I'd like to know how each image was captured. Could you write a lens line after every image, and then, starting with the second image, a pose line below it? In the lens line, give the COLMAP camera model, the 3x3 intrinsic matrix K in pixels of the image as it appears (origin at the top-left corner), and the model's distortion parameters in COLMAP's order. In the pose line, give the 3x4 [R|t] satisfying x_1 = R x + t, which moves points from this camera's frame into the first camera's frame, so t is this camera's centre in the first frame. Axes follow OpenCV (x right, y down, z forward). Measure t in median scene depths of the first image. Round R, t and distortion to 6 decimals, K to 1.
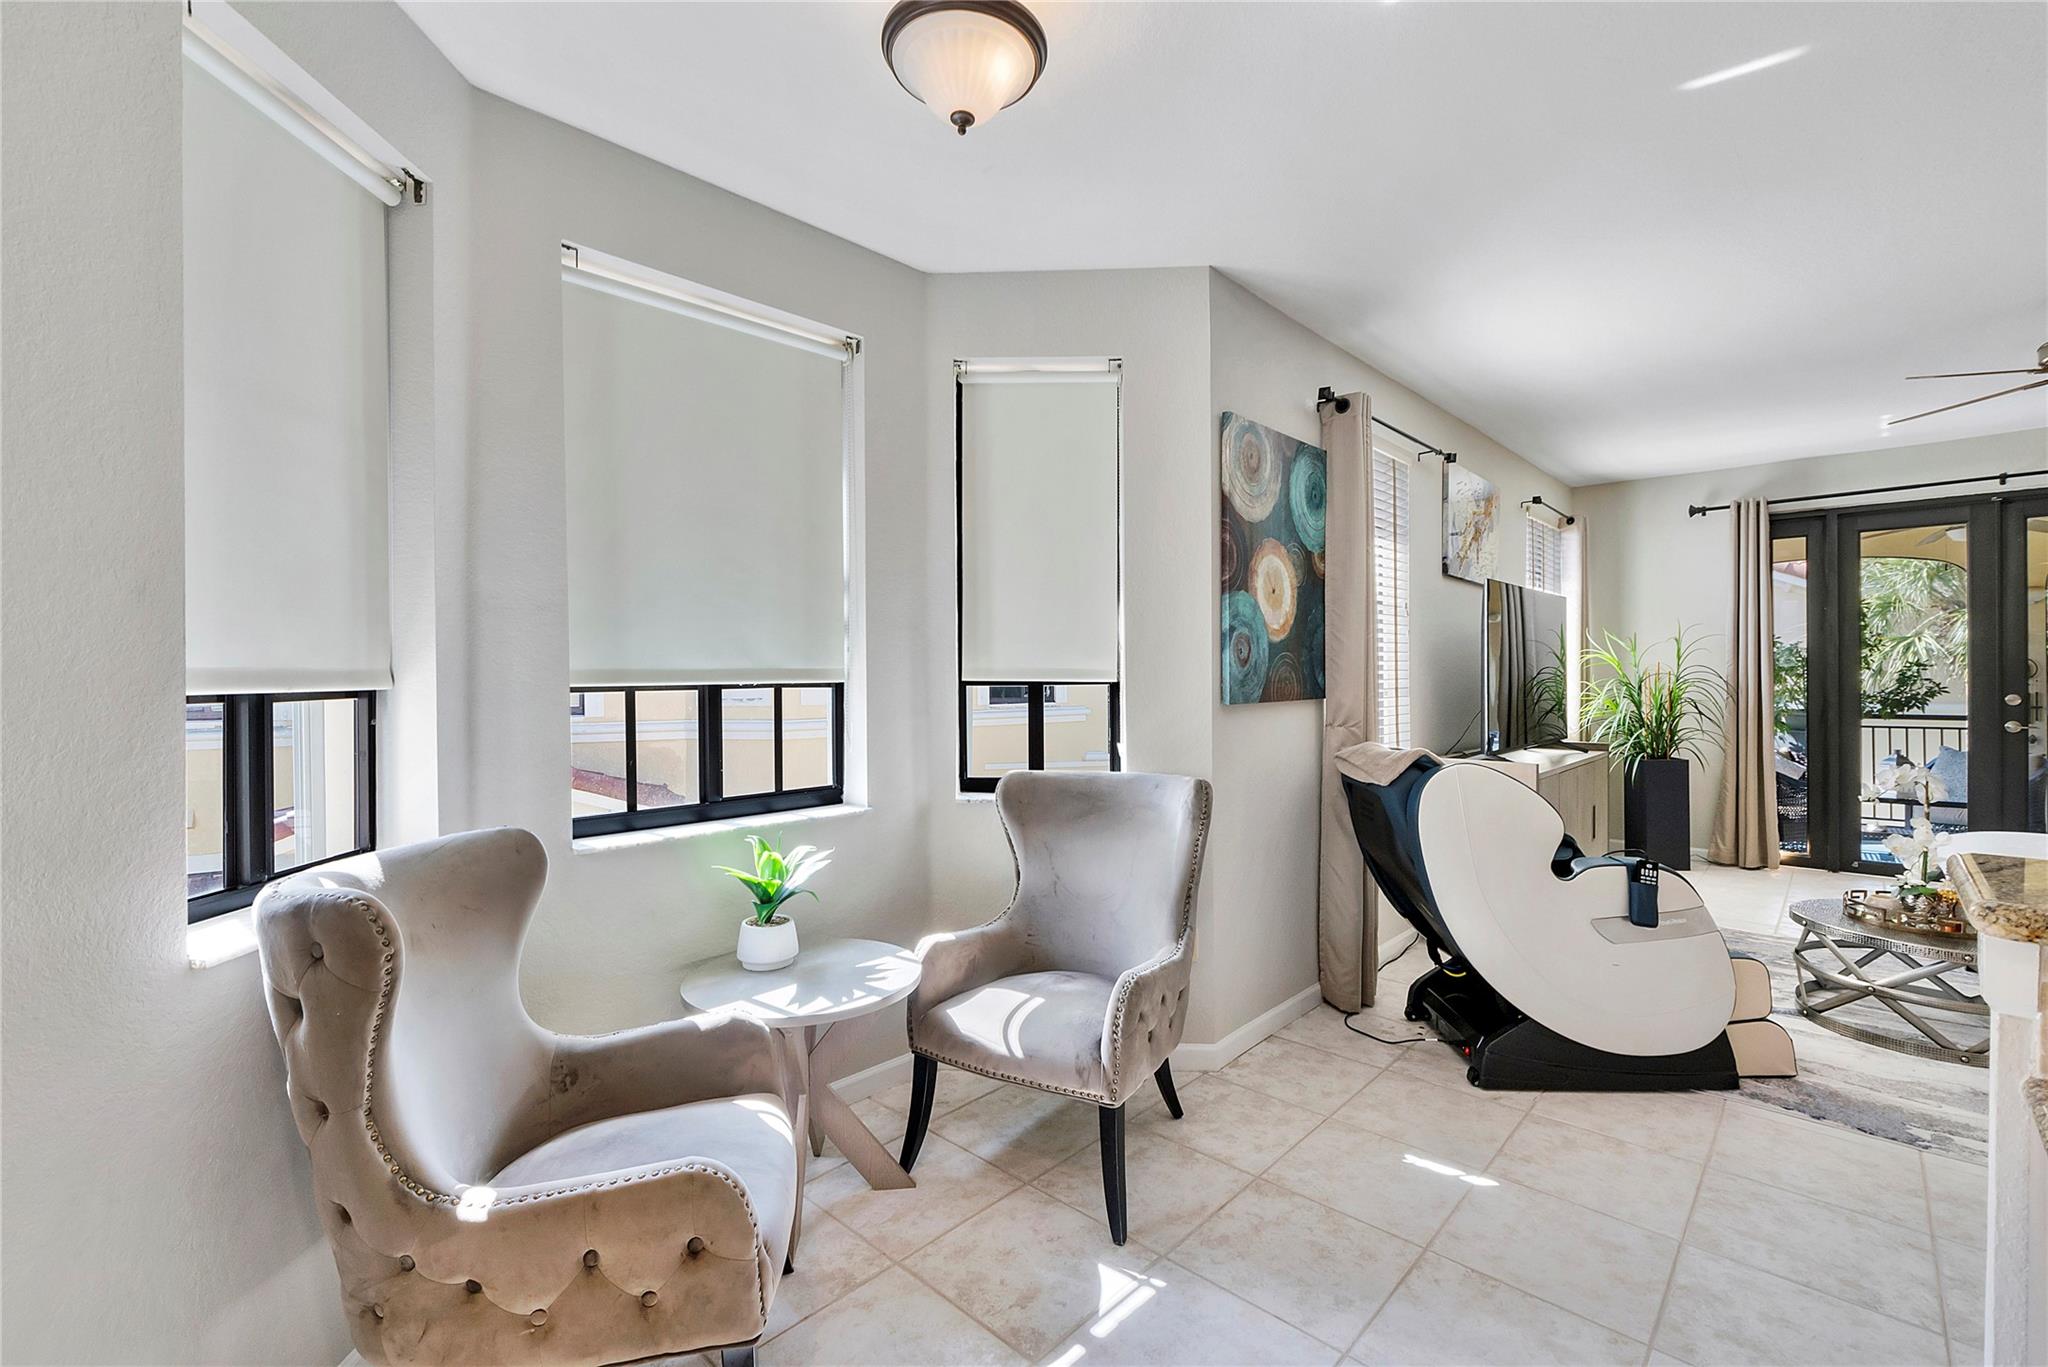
lens RADIAL K [[890.3, 0, 1040.4], [0, 890.3, 677.4], [0, 0, 1]] dist [0.000389, 0.000086]
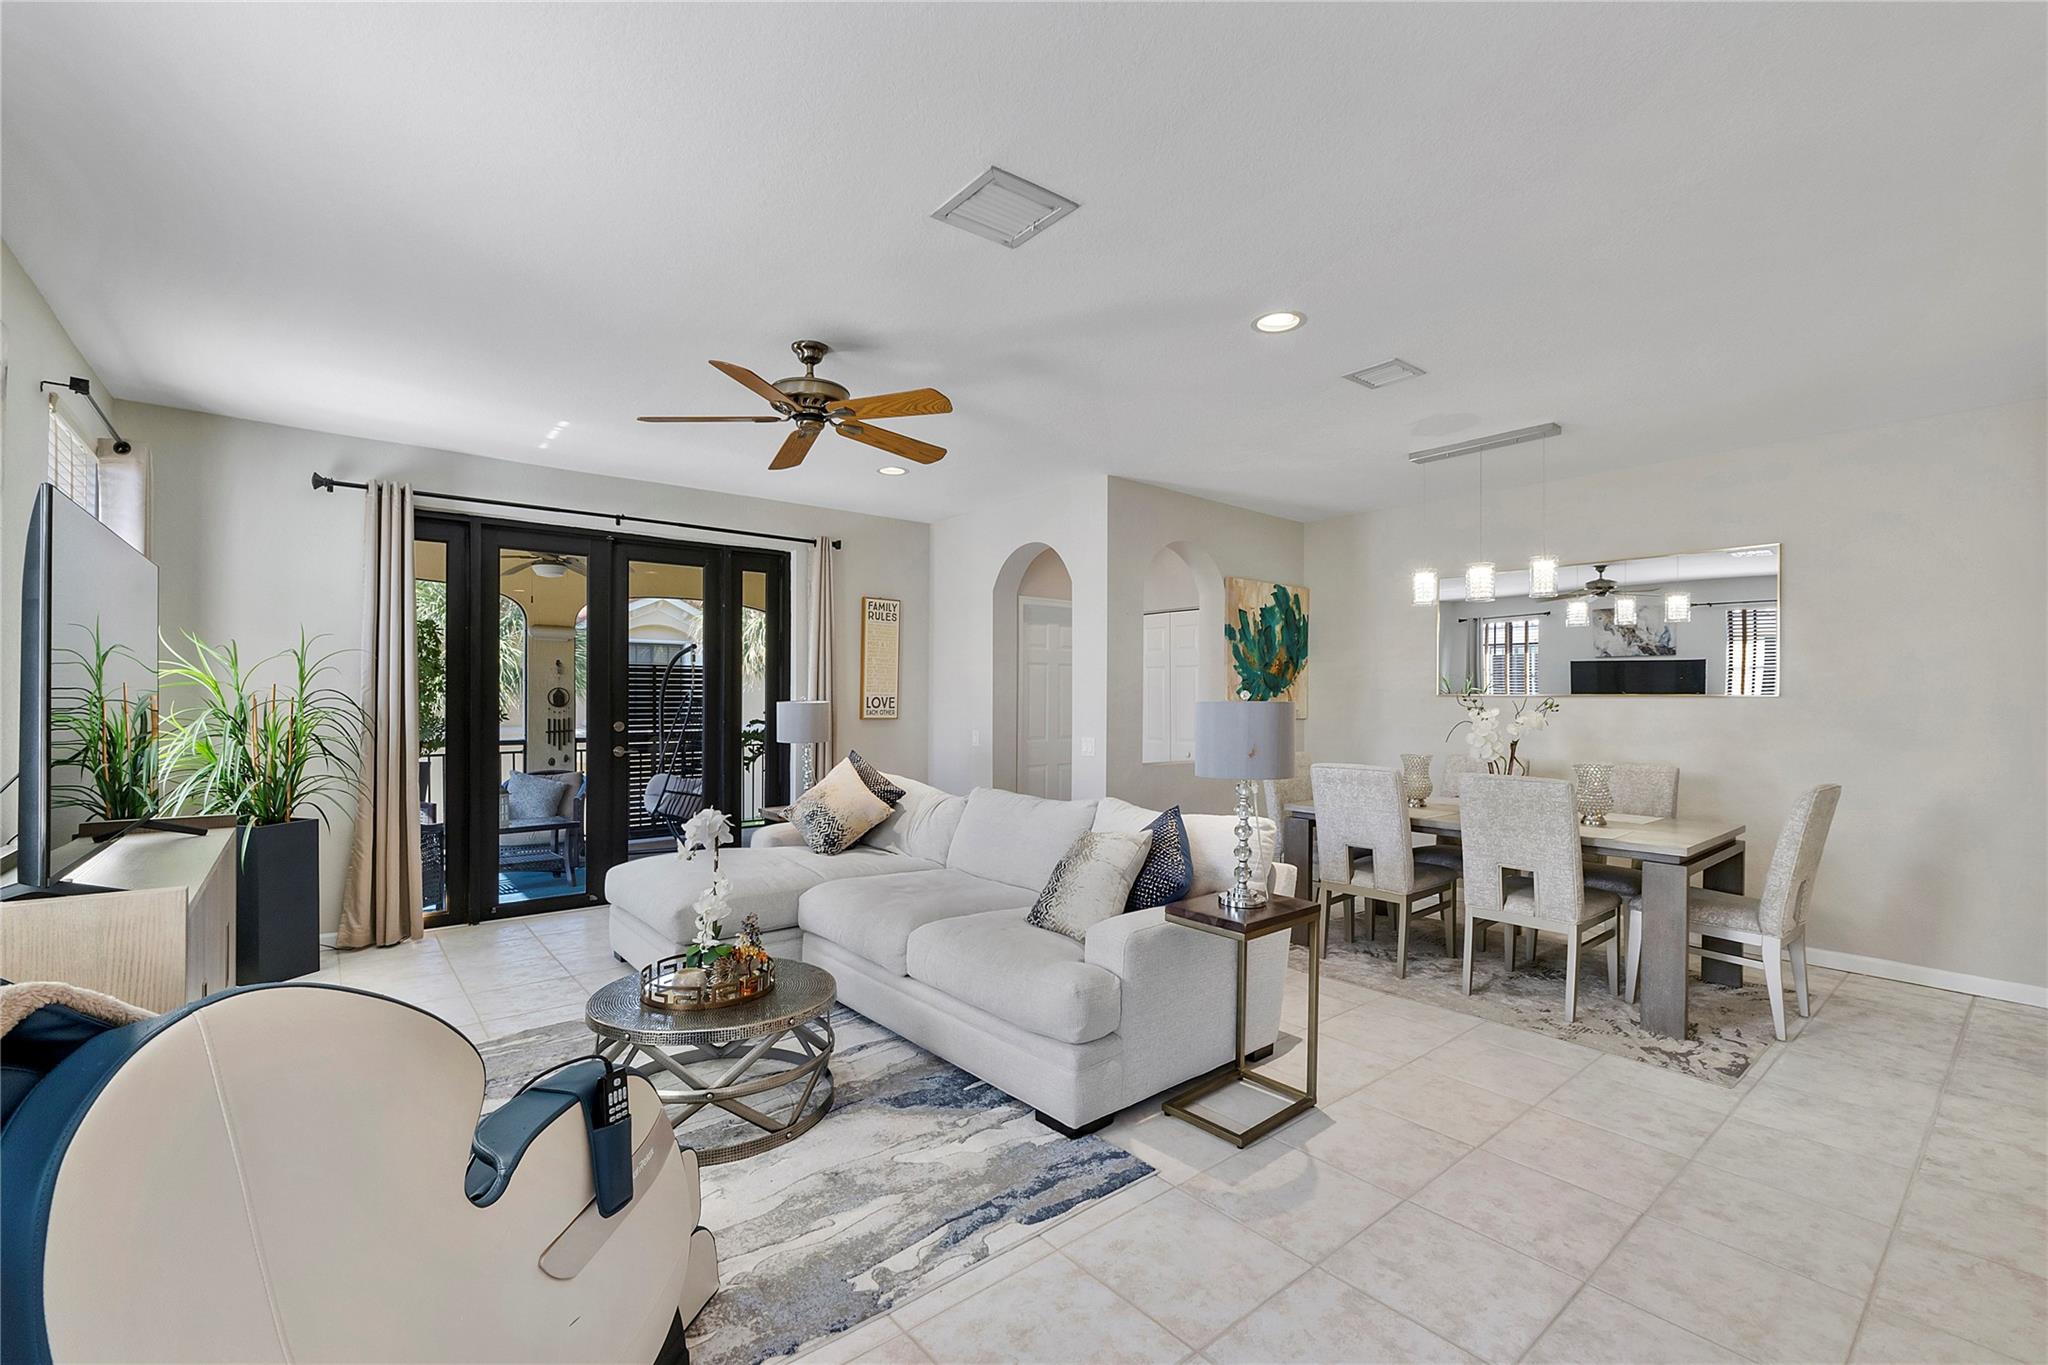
lens RADIAL K [[872.0, 0, 1030.4], [0, 872.0, 695.8], [0, 0, 1]] dist [-0.008060, 0.000285]
pose [[0.134809, 0.010456, 0.990816, 0.193892], [-0.001739, 0.999945, -0.010315, -0.003530], [-0.990870, -0.000332, 0.134820, 0.618121]]
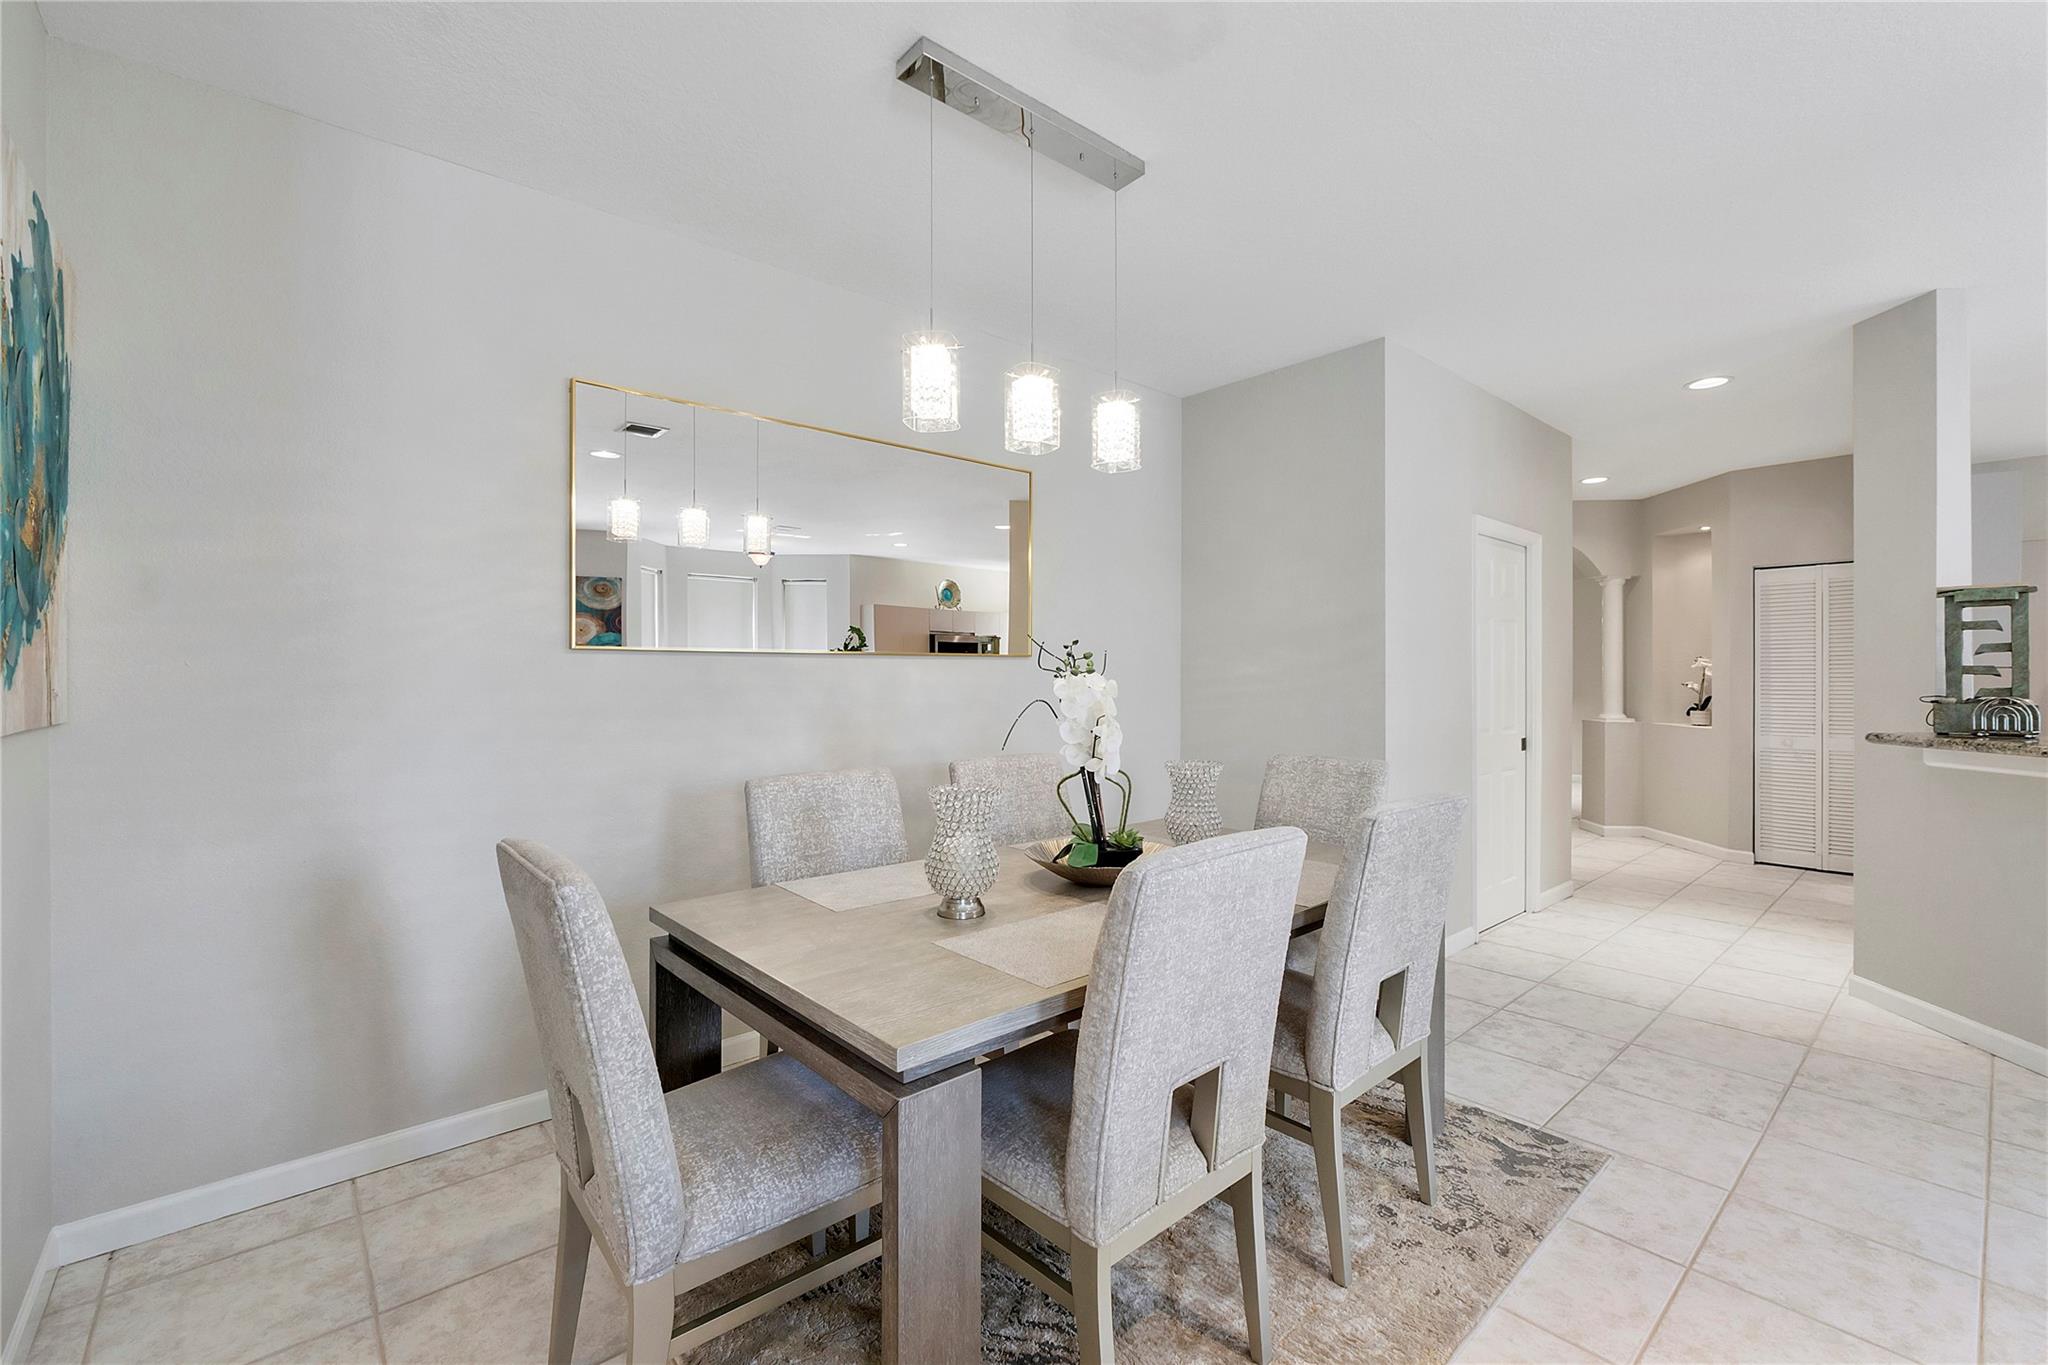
lens RADIAL K [[875.4, 0, 1028.3], [0, 875.4, 678.4], [0, 0, 1]] dist [-0.009841, -0.000077]
pose [[-0.995388, 0.009462, 0.095467, 1.675329], [0.009883, 0.999943, 0.003932, 0.000878], [-0.095425, 0.004857, -0.995425, 0.765694]]
